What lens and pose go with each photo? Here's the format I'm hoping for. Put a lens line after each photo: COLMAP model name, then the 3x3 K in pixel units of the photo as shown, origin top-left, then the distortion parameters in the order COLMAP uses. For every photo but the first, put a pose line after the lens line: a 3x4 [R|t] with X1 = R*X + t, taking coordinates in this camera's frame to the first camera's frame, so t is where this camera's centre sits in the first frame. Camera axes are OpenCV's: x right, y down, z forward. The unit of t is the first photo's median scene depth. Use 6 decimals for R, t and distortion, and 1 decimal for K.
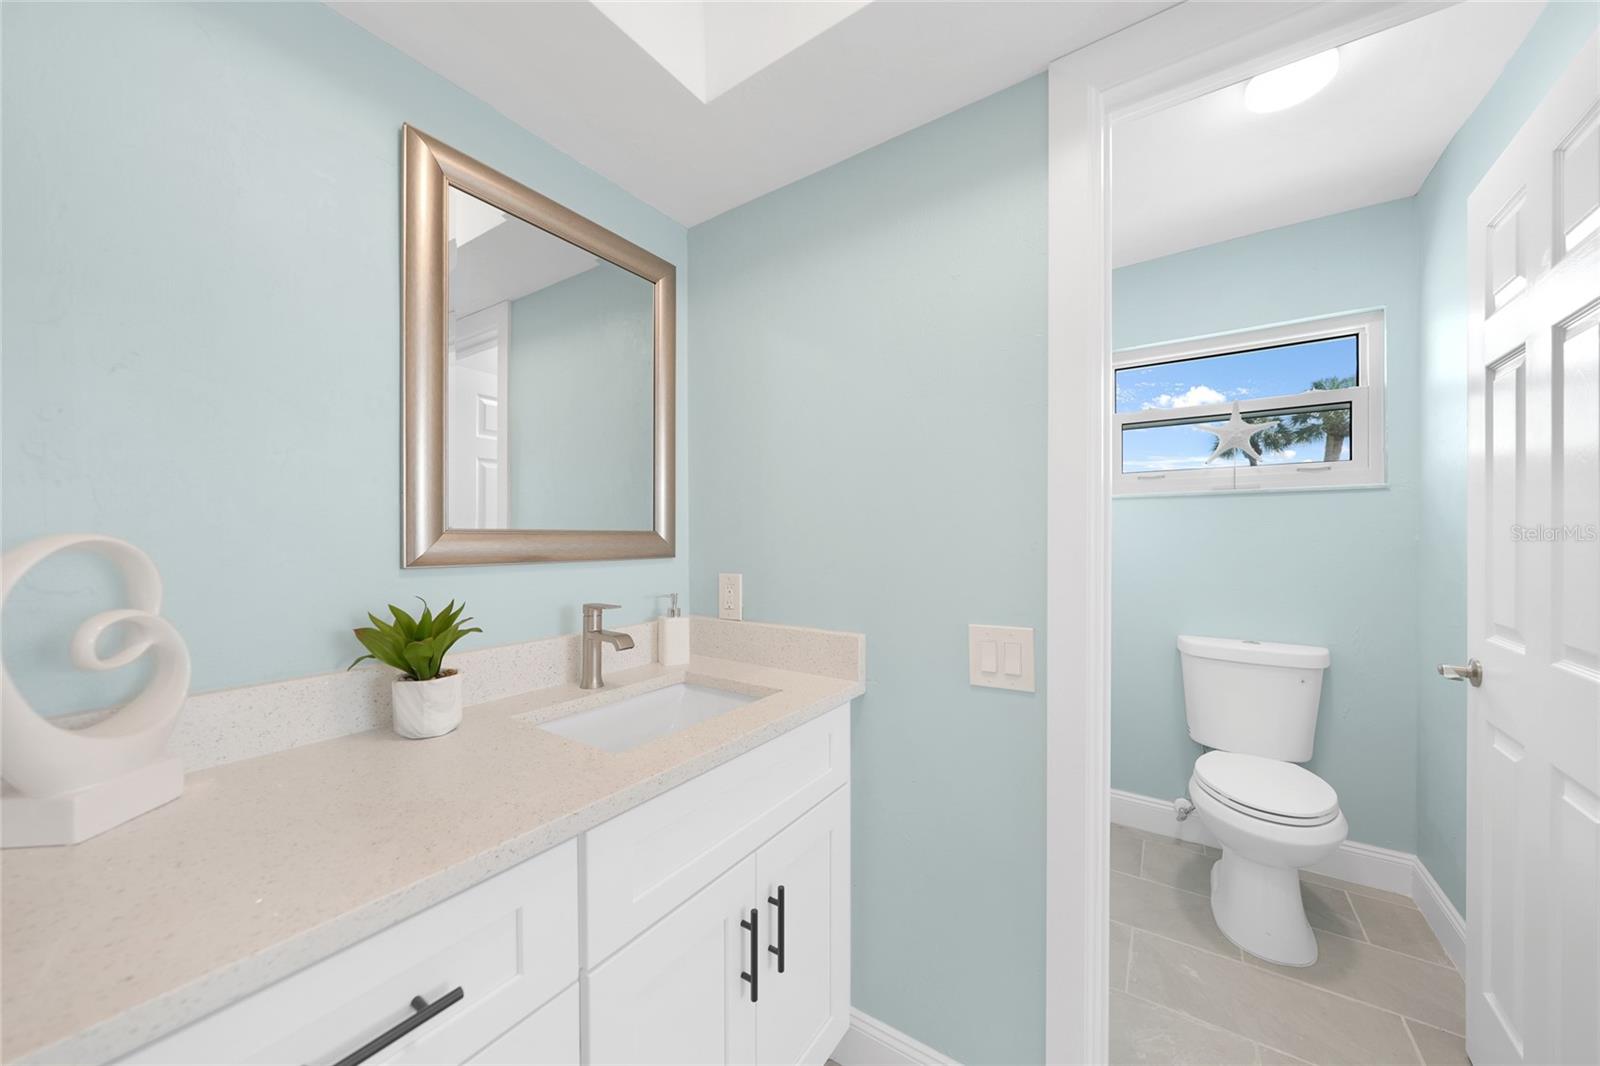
lens RADIAL K [[560.0, 0, 803.3], [0, 560.0, 540.1], [0, 0, 1]] dist [-0.007279, 0.000086]
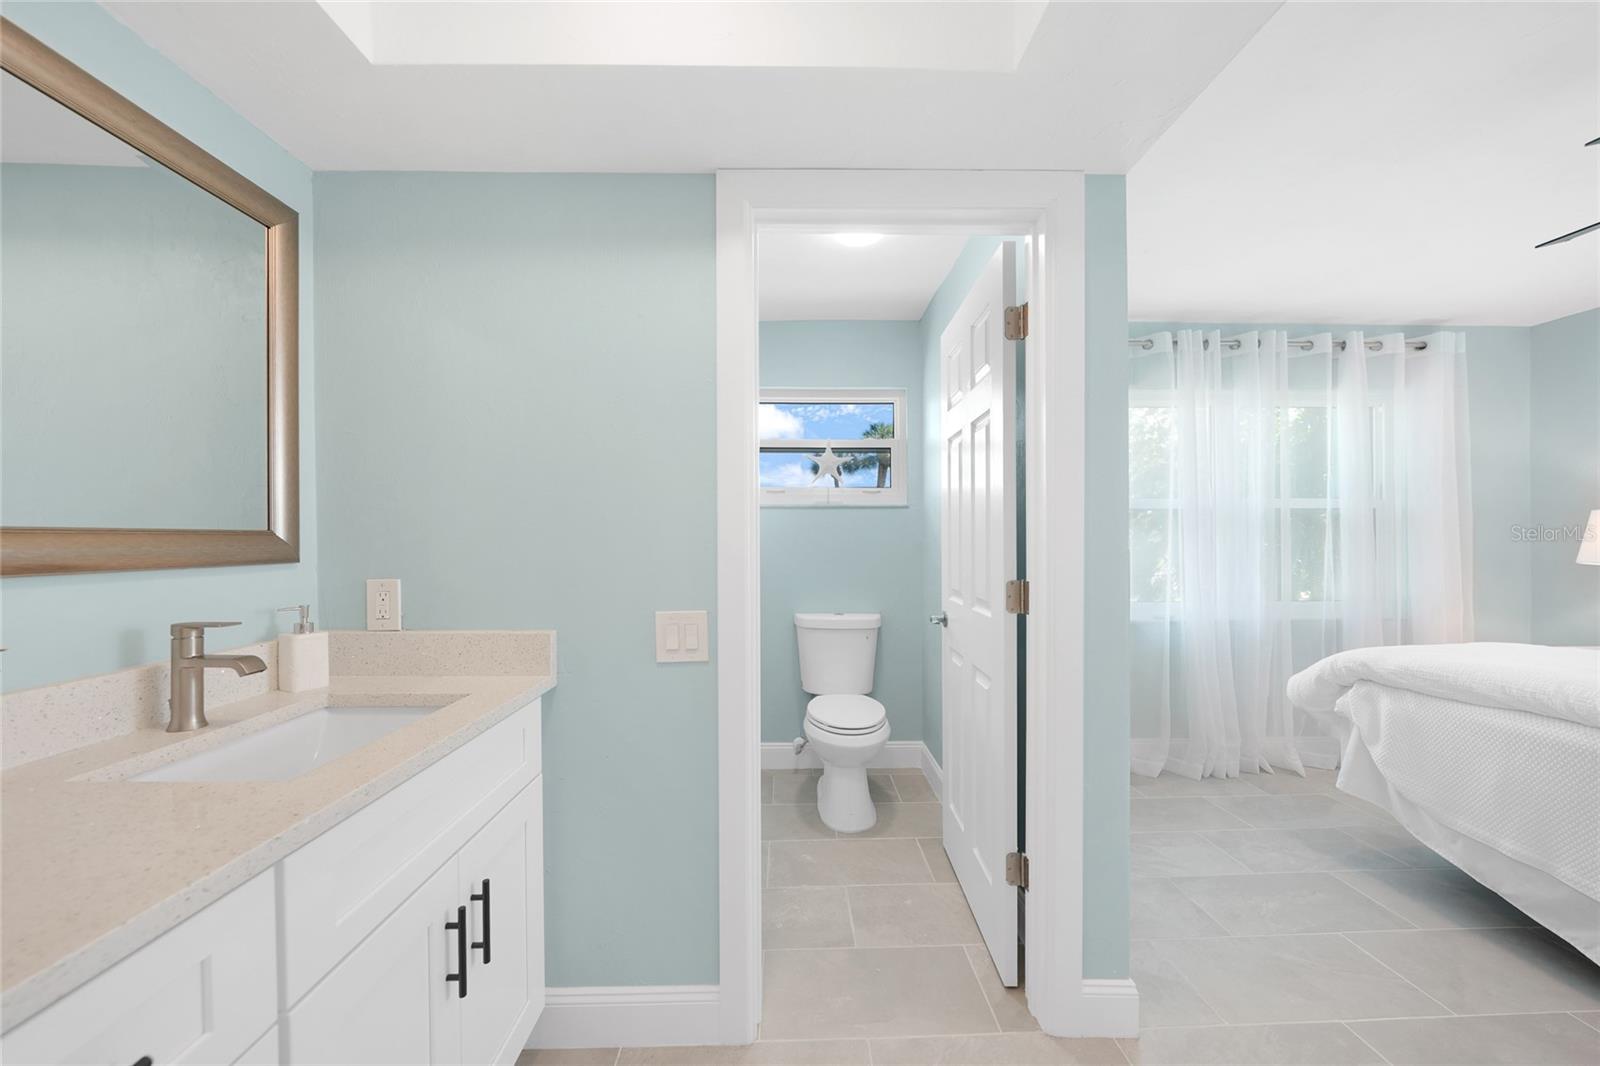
lens RADIAL K [[561.6, 0, 800.1], [0, 561.6, 528.5], [0, 0, 1]] dist [-0.020632, 0.000329]
pose [[0.816176, 0.010828, 0.577702, -0.119653], [0.002619, 0.999745, -0.022439, 0.001044], [-0.577797, 0.019827, 0.815940, -0.125996]]
